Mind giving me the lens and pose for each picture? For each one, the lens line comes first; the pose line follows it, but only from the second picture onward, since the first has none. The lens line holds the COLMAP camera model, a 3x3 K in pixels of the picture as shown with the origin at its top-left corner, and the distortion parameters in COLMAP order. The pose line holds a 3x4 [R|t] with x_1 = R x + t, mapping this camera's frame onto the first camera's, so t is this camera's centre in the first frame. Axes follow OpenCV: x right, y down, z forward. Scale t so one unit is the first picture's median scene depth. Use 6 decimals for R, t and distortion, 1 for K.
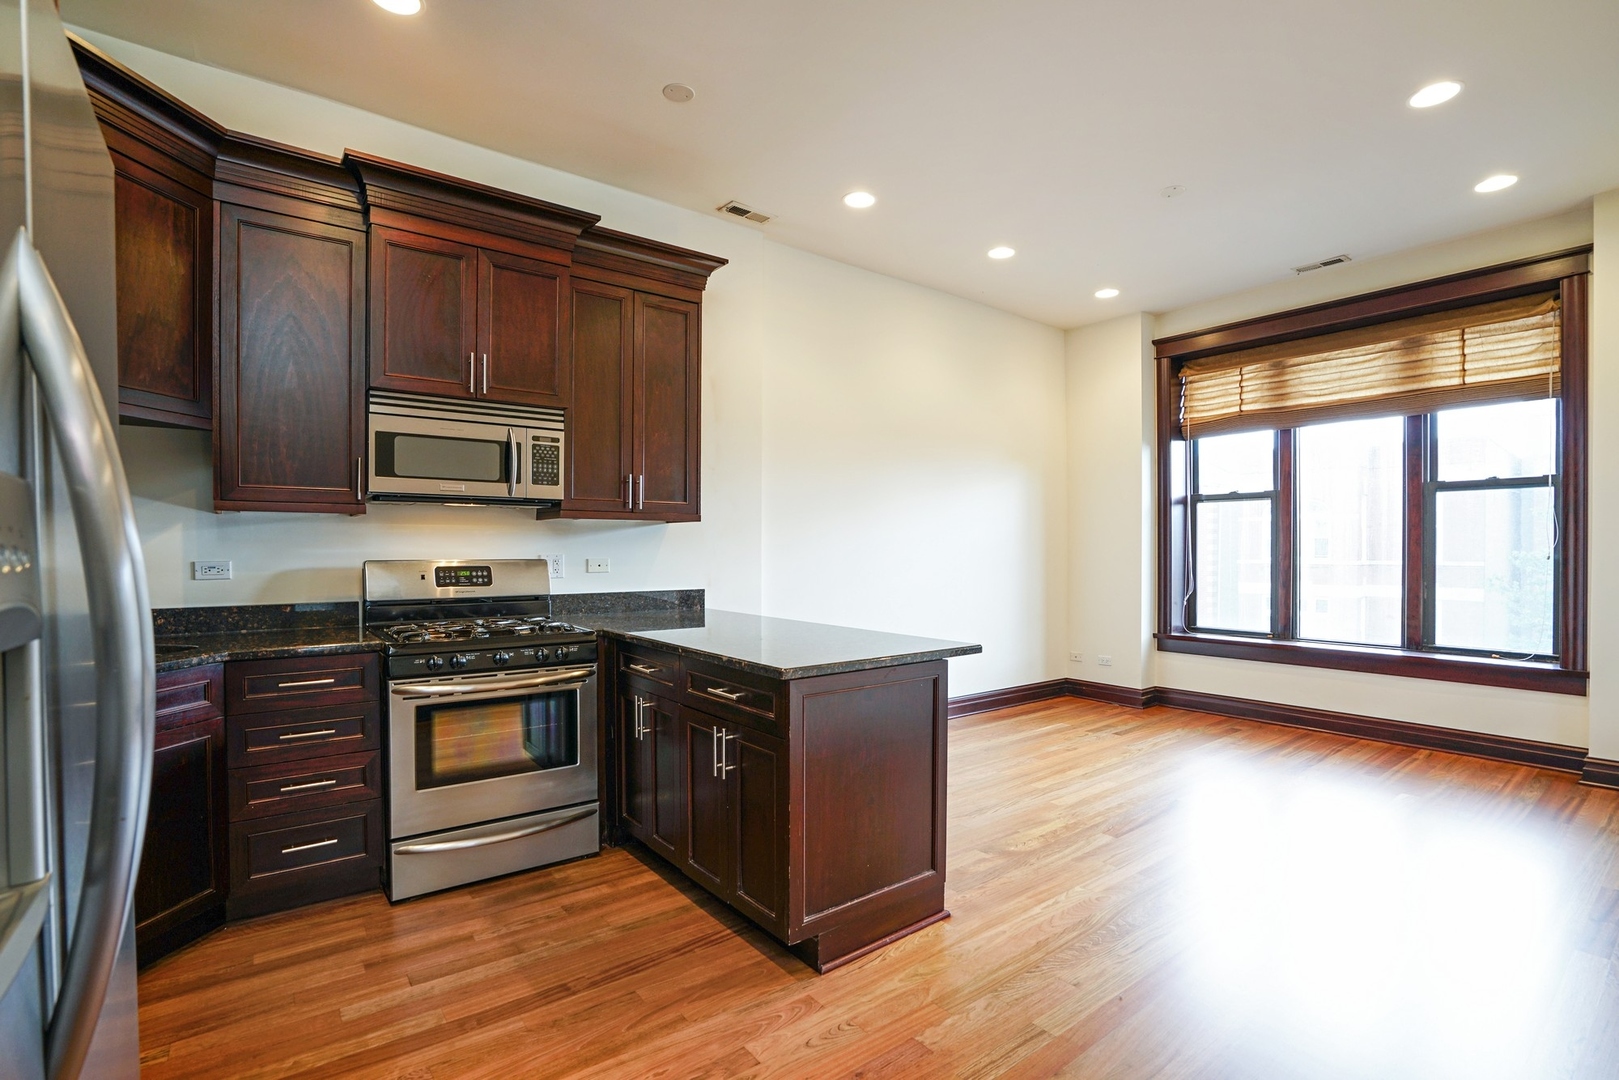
lens RADIAL K [[776.4, 0, 812.7], [0, 776.4, 543.6], [0, 0, 1]] dist [-0.019239, 0.001879]
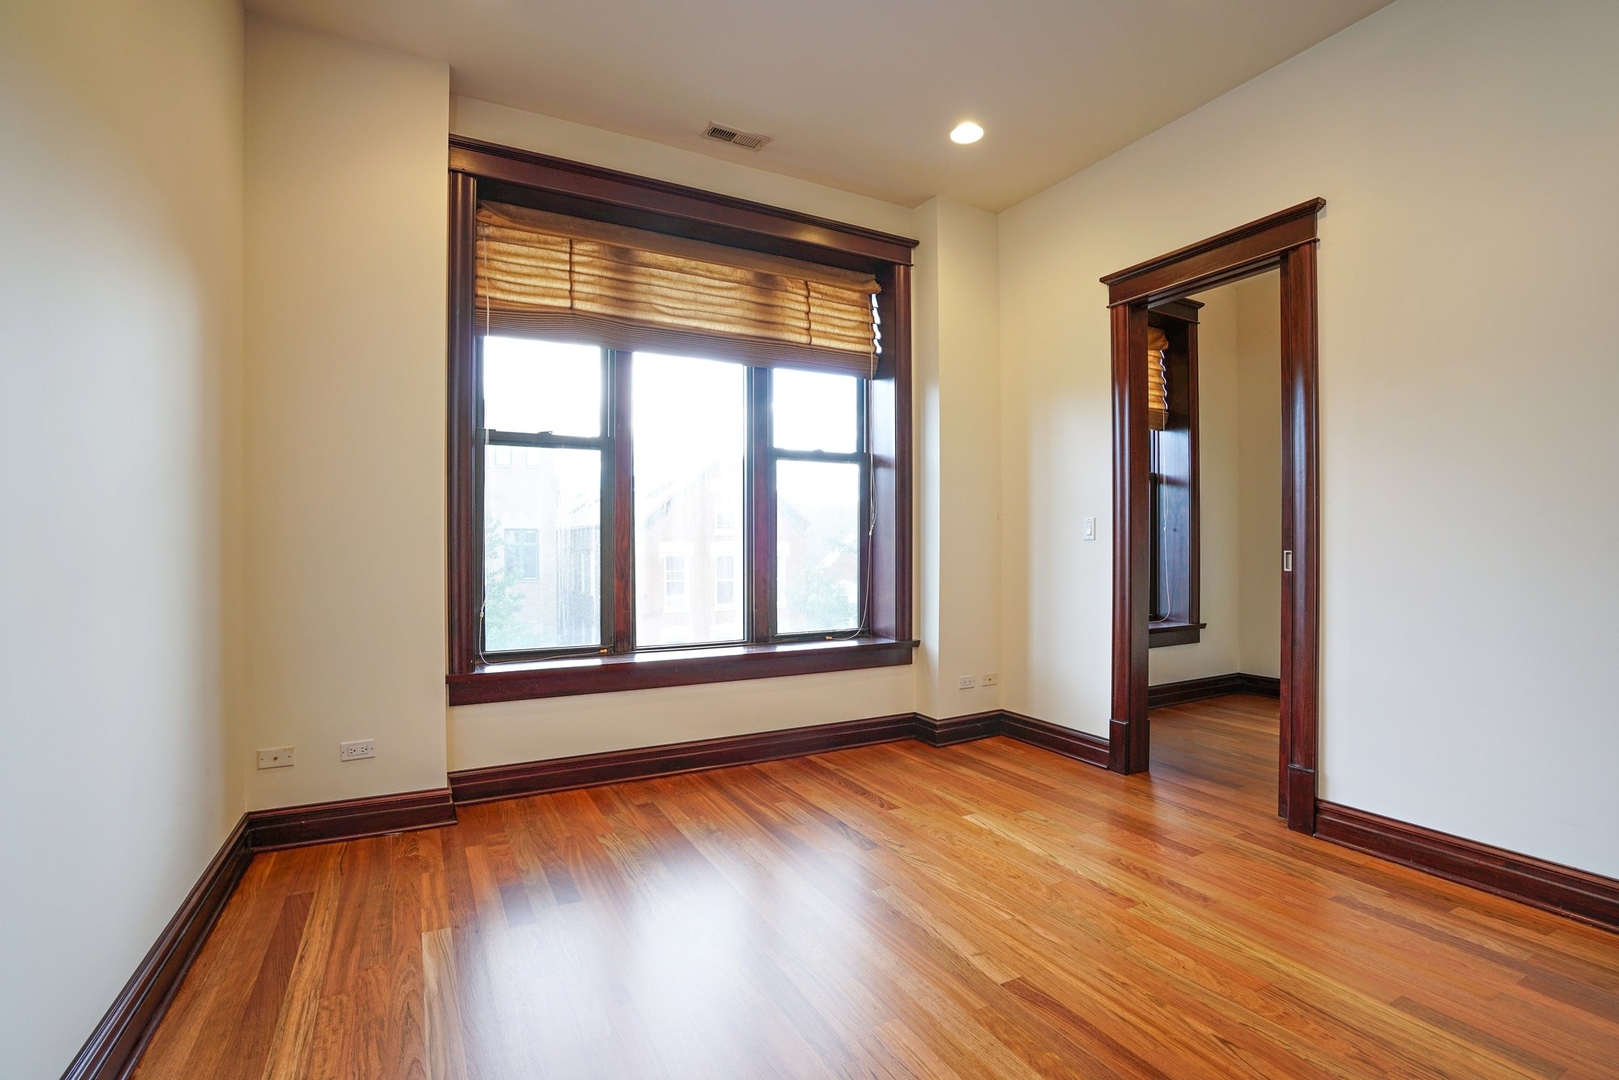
lens RADIAL K [[776.4, 0, 811.7], [0, 776.4, 527.6], [0, 0, 1]] dist [-0.019239, 0.001879]
pose [[0.163905, 0.025960, 0.986134, -0.052086], [-0.000627, 0.999656, -0.026212, 0.032049], [-0.986476, 0.003678, 0.163865, 0.764053]]
